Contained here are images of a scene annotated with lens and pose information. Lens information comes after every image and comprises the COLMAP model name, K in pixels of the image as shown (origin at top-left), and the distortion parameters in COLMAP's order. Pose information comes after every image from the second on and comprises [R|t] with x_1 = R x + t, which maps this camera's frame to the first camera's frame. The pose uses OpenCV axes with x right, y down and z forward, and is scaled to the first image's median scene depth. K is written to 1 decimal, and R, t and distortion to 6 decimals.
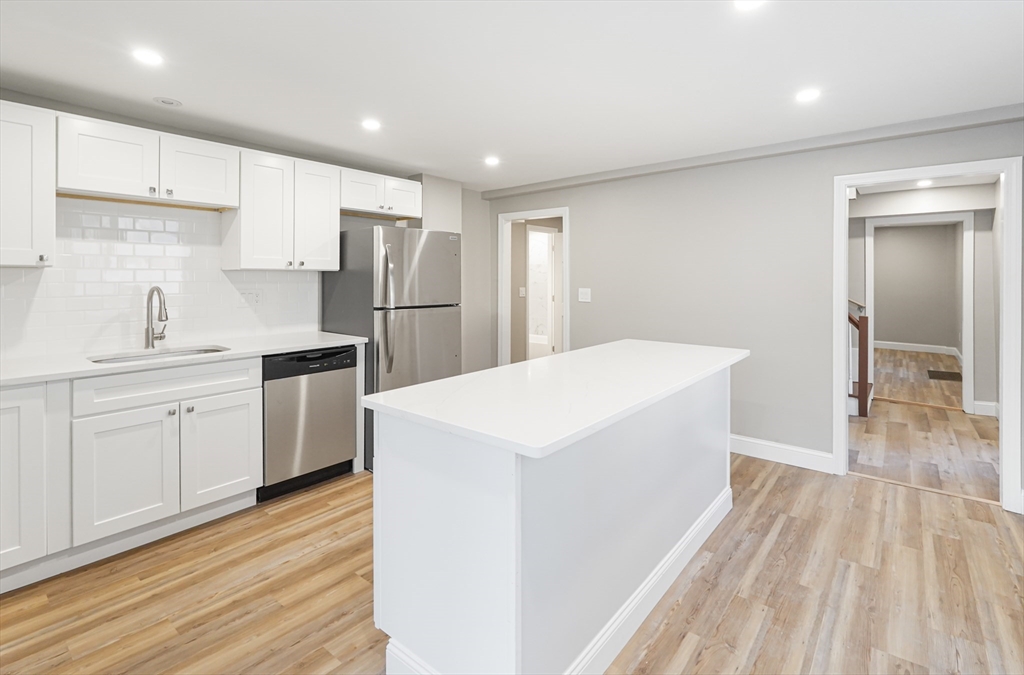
lens RADIAL K [[469.4, 0, 513.2], [0, 469.4, 303.1], [0, 0, 1]] dist [-0.013812, -0.000143]
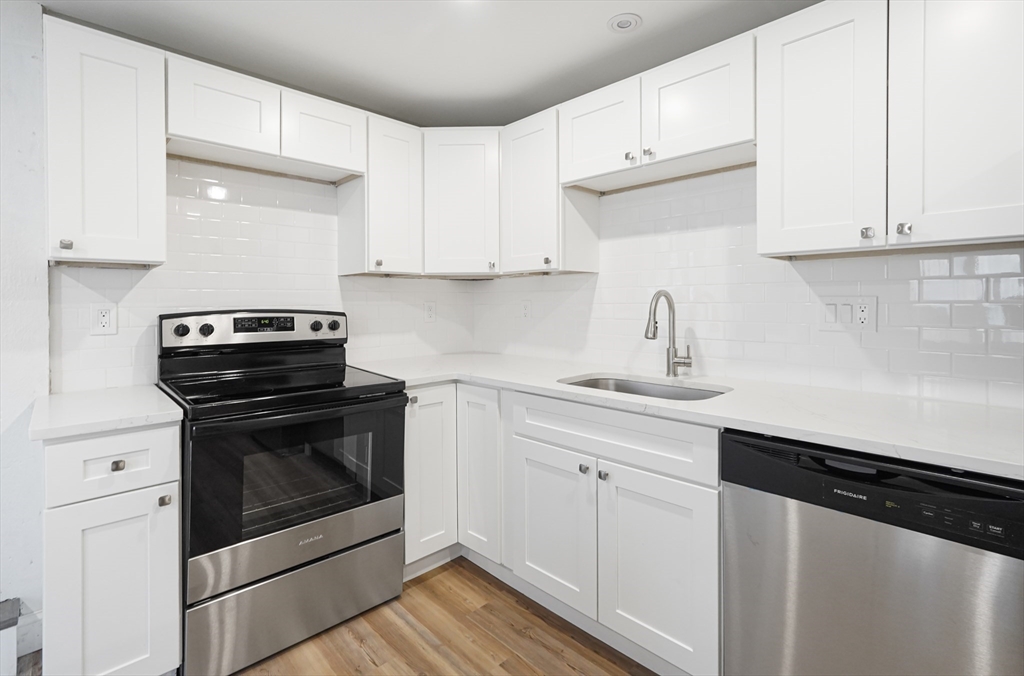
lens RADIAL K [[469.4, 0, 513.2], [0, 469.4, 303.6], [0, 0, 1]] dist [-0.013812, -0.000143]
pose [[-0.101792, 0.000976, -0.994805, -0.027504], [-0.052107, 0.998622, 0.006312, -0.008125], [0.993440, 0.052479, -0.101601, 0.864491]]
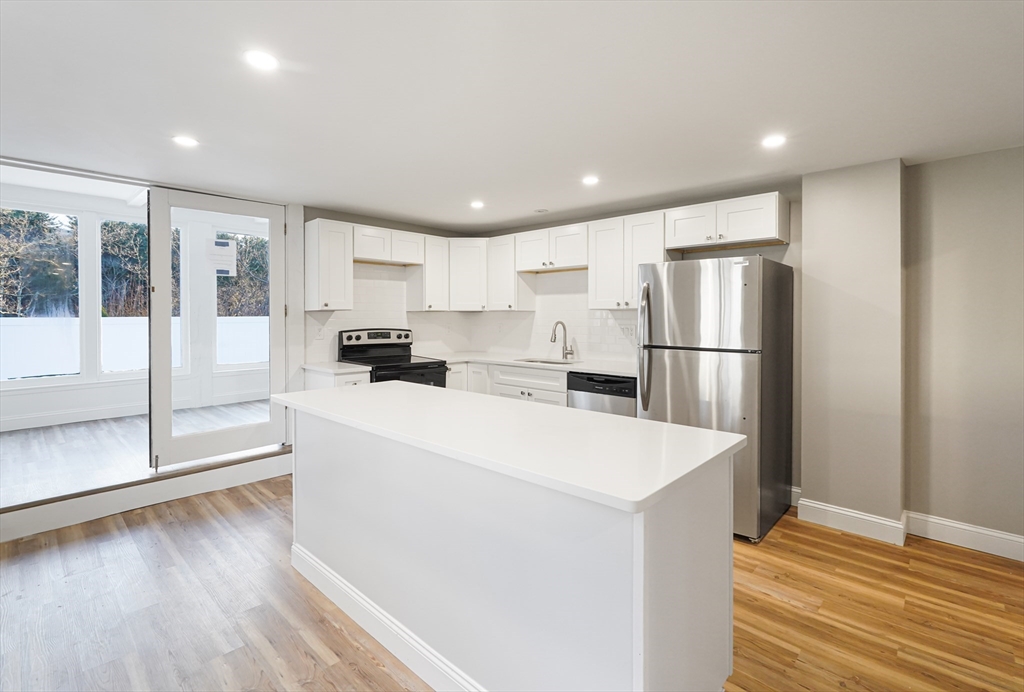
lens RADIAL K [[475.3, 0, 508.2], [0, 475.3, 329.8], [0, 0, 1]] dist [0.001438, 0.000210]
pose [[-0.057350, 0.024985, -0.998041, 0.930186], [-0.056996, 0.997974, 0.028258, -0.042515], [0.996726, 0.058505, -0.055809, 0.934377]]
